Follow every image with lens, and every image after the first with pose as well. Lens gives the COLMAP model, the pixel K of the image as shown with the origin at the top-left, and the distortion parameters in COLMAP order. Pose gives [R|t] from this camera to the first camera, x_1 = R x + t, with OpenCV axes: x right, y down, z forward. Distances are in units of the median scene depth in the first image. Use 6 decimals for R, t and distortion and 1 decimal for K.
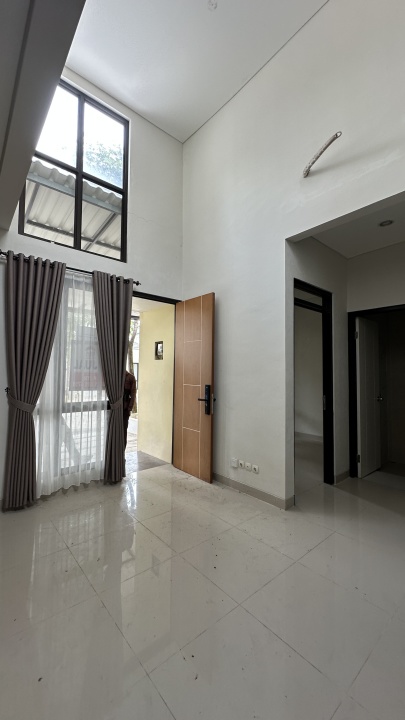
lens RADIAL K [[287.3, 0, 202.5], [0, 287.3, 360.0], [0, 0, 1]] dist [-0.002403, 0.000034]
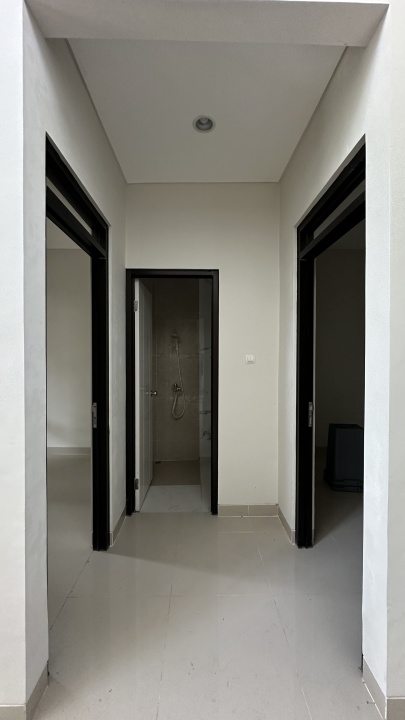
lens RADIAL K [[287.3, 0, 202.5], [0, 287.3, 360.0], [0, 0, 1]] dist [-0.002403, 0.000034]
pose [[0.639801, -0.020007, 0.768280, 0.119821], [-0.032623, 0.998053, 0.053158, 0.000414], [-0.767848, -0.059074, 0.637903, 0.461677]]
